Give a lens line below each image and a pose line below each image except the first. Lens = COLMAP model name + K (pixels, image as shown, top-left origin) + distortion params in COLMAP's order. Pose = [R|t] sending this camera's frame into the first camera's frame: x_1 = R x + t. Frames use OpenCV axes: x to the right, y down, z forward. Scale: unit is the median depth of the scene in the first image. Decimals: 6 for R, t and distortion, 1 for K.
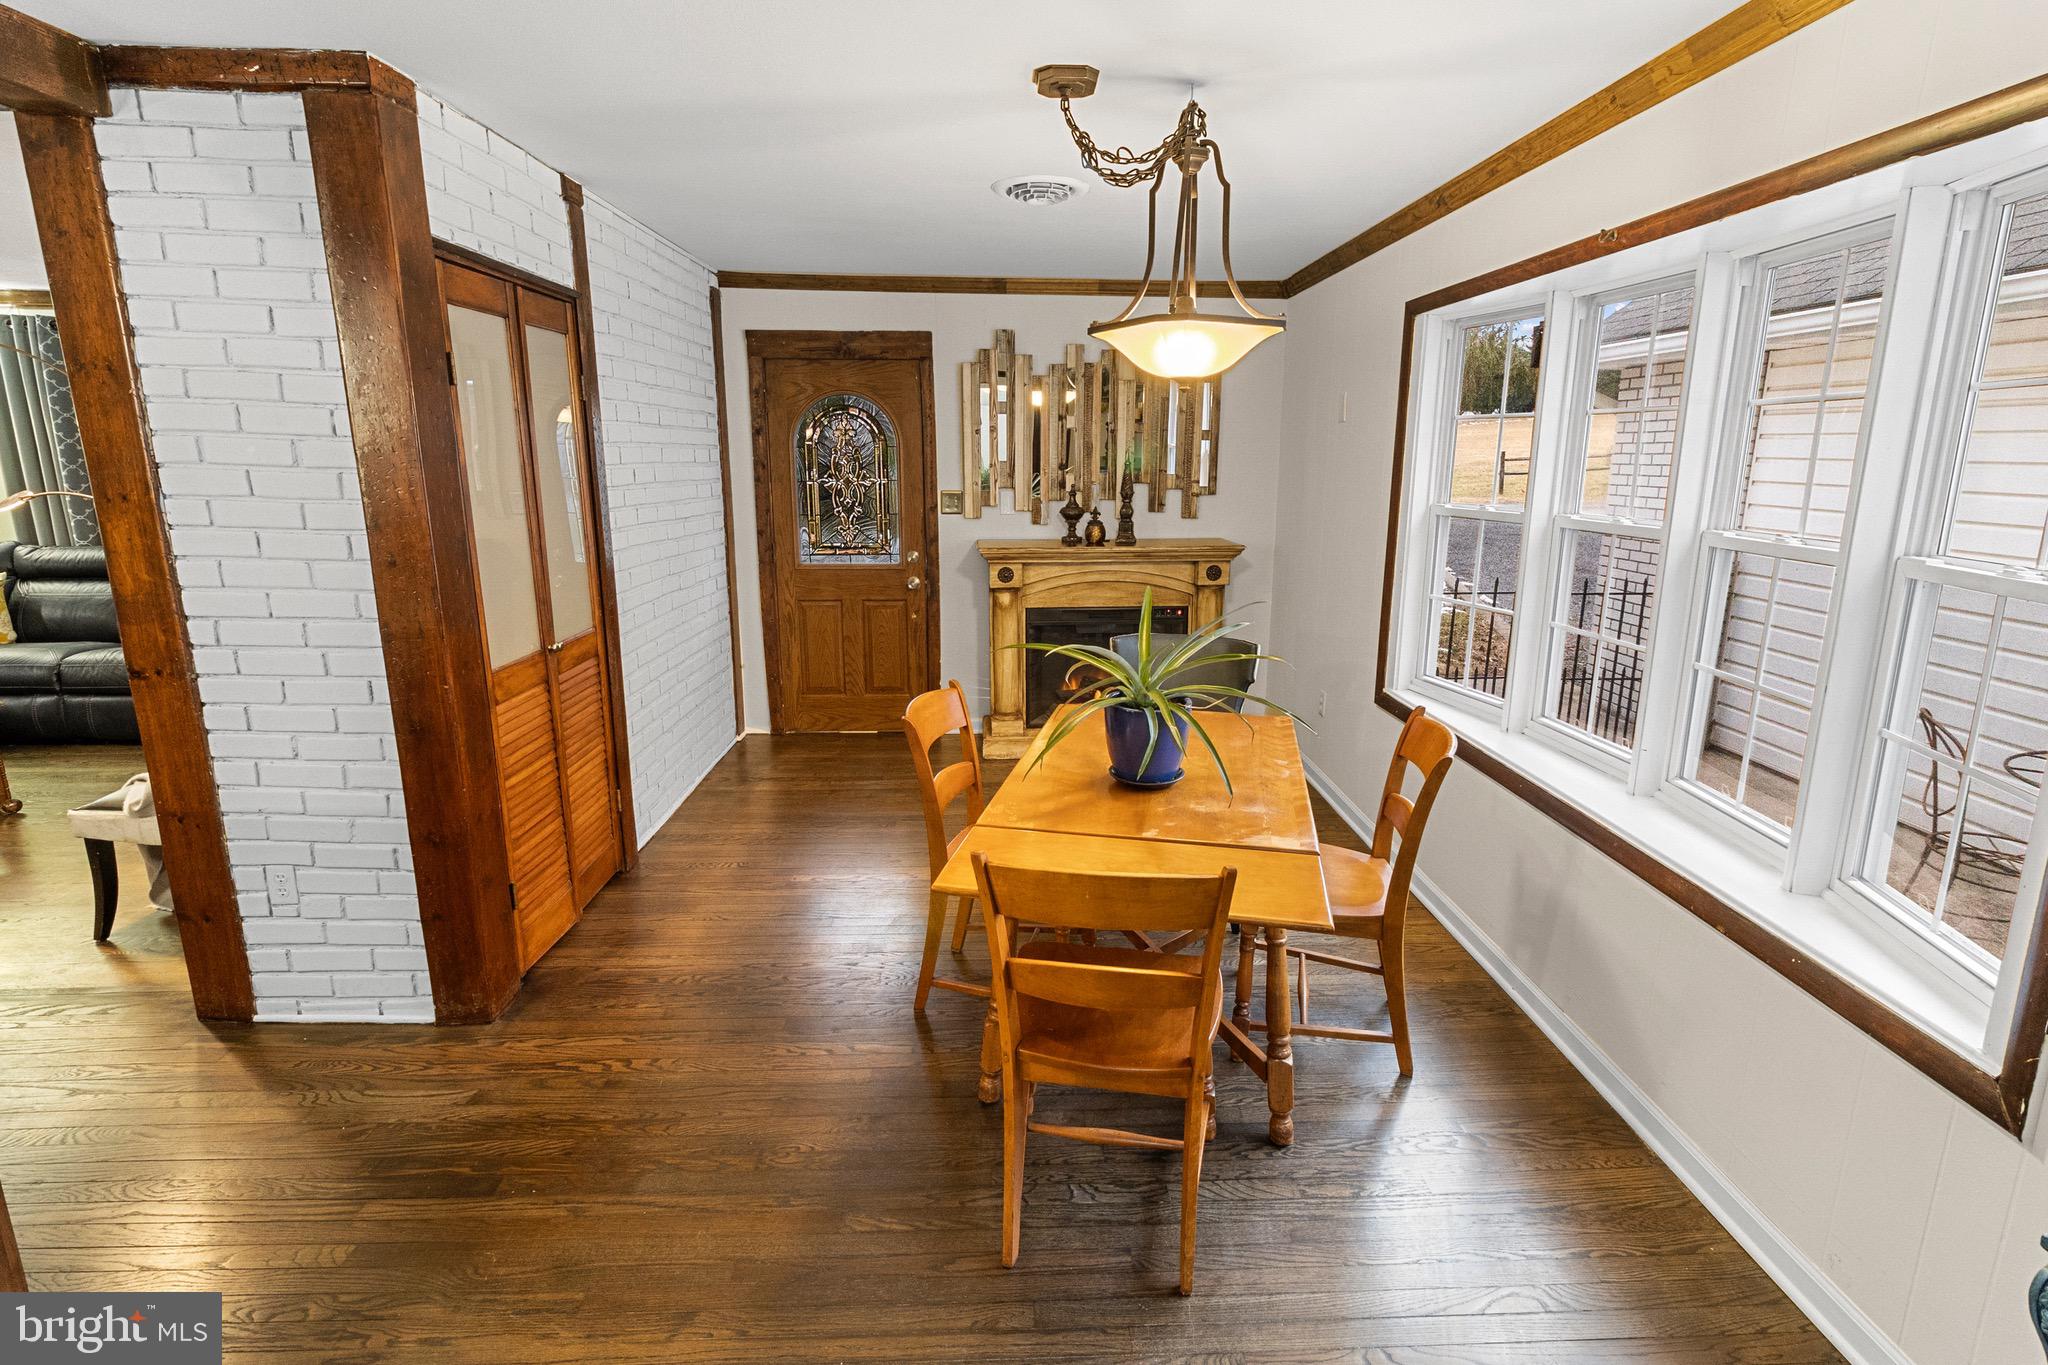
lens RADIAL K [[979.8, 0, 1028.1], [0, 979.8, 671.8], [0, 0, 1]] dist [0.002779, 0.001970]
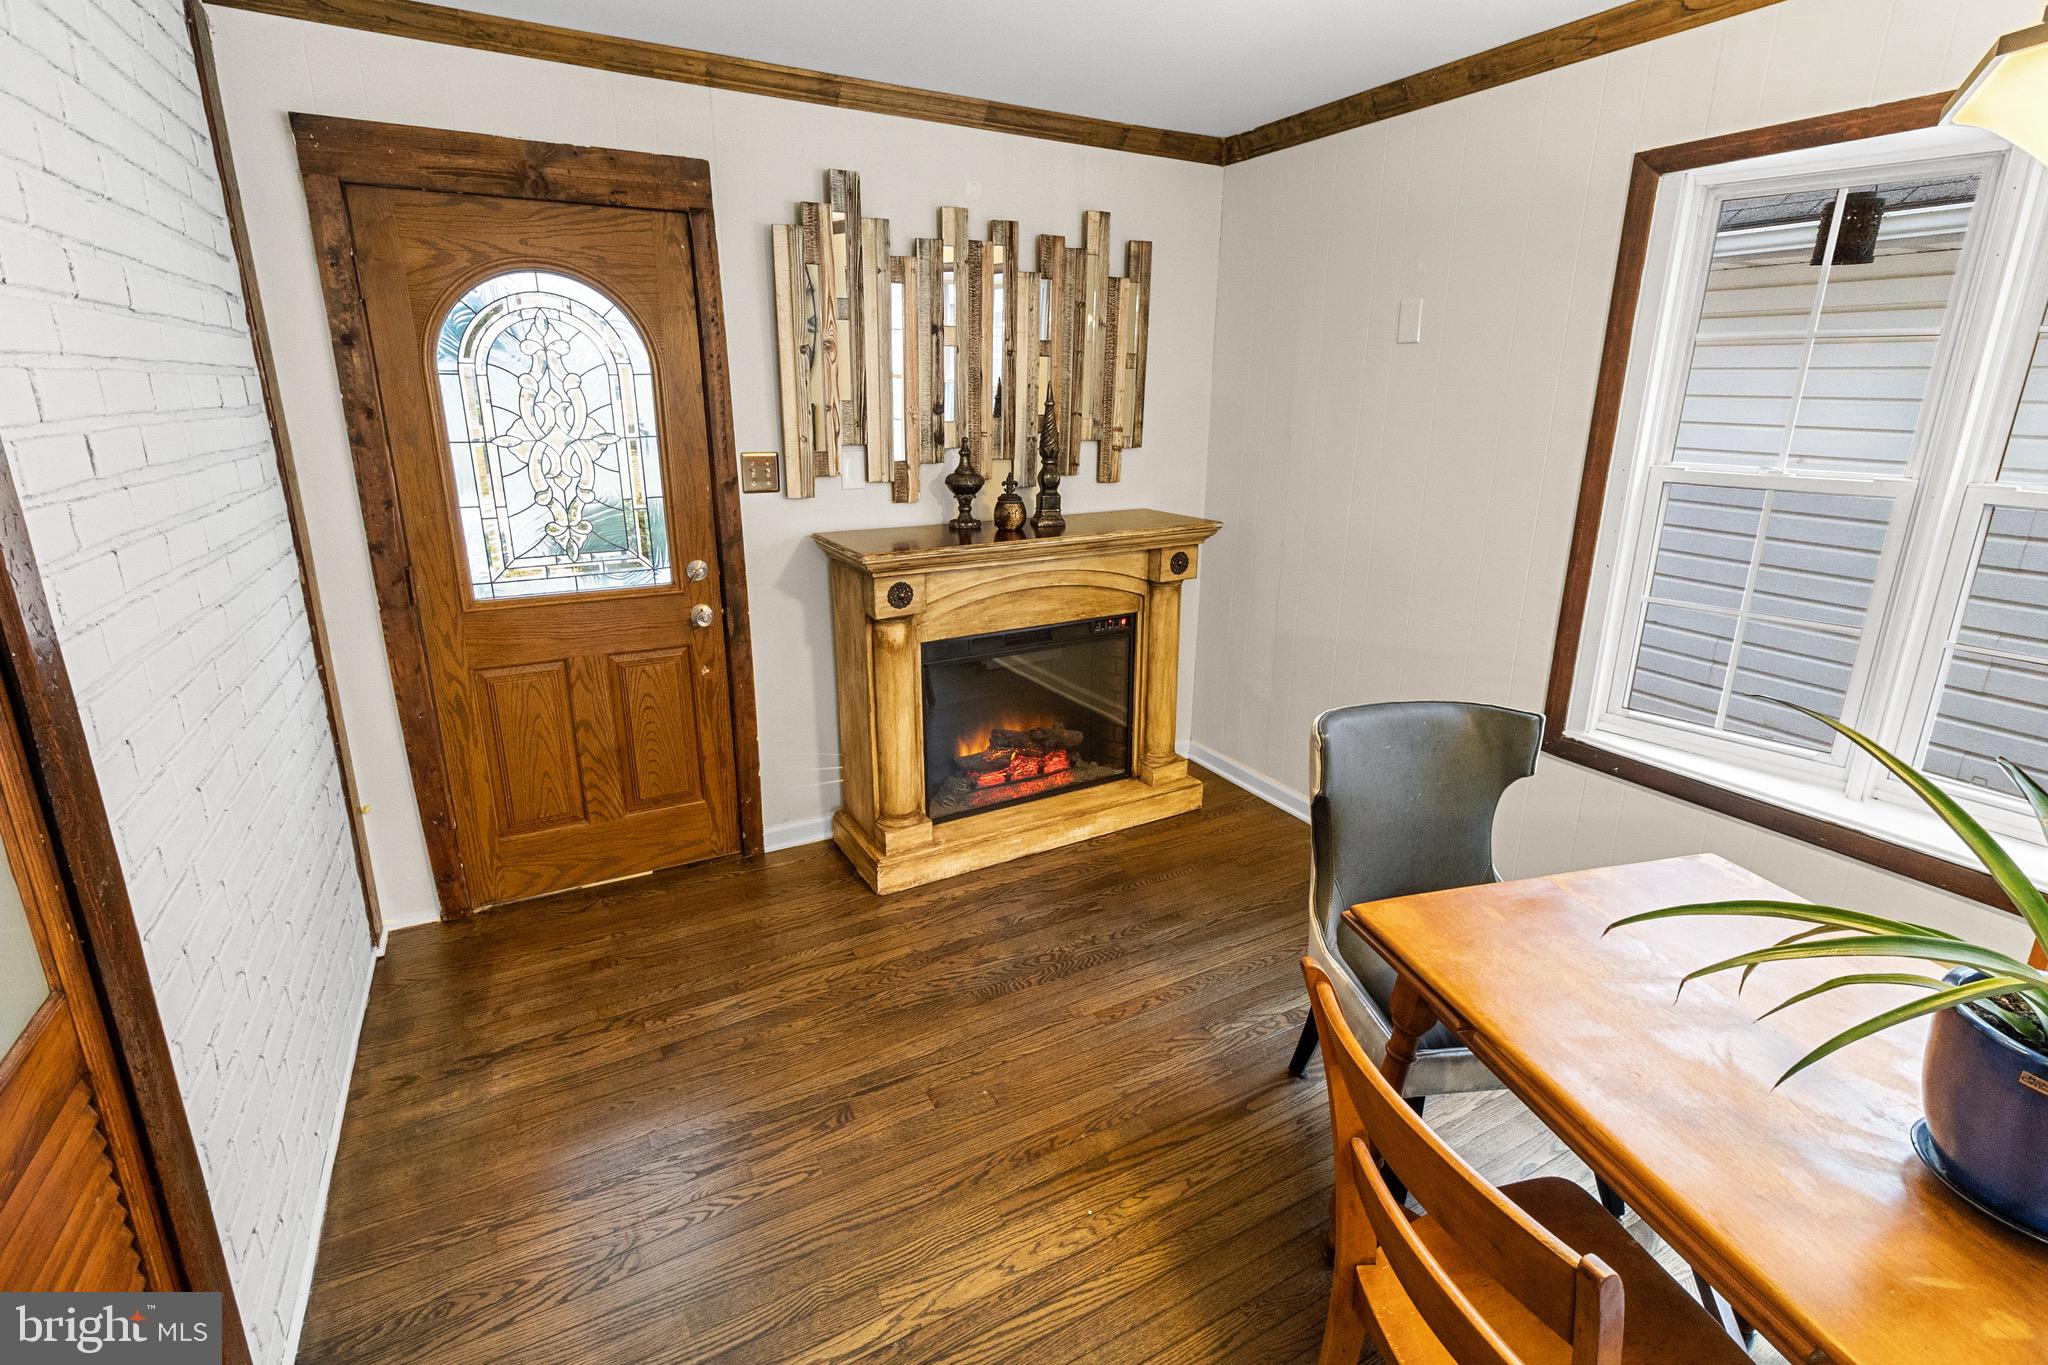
lens RADIAL K [[979.8, 0, 1054.4], [0, 979.8, 665.9], [0, 0, 1]] dist [0.002779, 0.001970]
pose [[0.889226, -0.123766, 0.440408, -0.198797], [0.096792, 0.991813, 0.083292, -0.093027], [-0.447111, -0.031437, 0.893926, 0.408425]]
